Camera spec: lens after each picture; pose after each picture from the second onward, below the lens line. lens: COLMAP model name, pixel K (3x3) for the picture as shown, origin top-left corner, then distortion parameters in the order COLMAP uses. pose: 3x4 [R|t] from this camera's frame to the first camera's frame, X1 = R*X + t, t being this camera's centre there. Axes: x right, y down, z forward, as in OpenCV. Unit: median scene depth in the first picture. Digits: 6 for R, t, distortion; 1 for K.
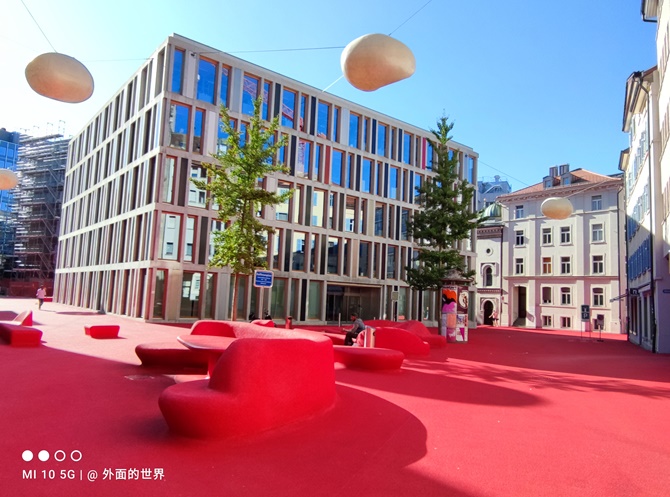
lens RADIAL K [[494.2, 0, 335.0], [0, 494.2, 248.5], [0, 0, 1]] dist [-0.004166, 0.003949]
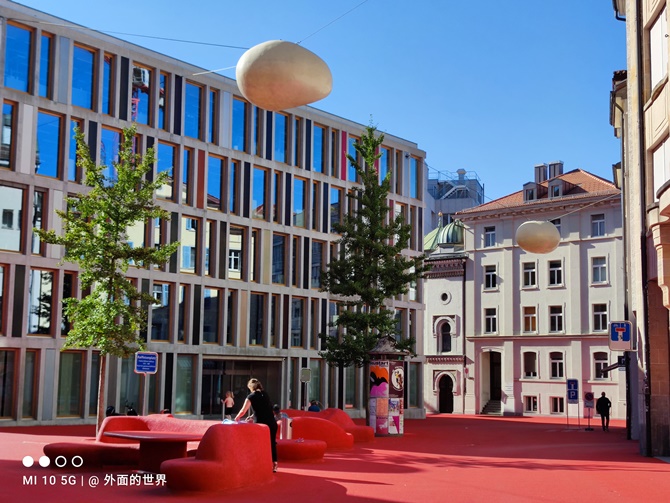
lens RADIAL K [[1004.3, 0, 335.0], [0, 1004.3, 251.5], [0, 0, 1]] dist [0.084540, 0.020185]
pose [[0.985957, -0.008920, 0.166761, -0.060792], [0.011482, 0.999830, -0.014407, -0.047684], [-0.166604, 0.016120, 0.985892, -0.342908]]
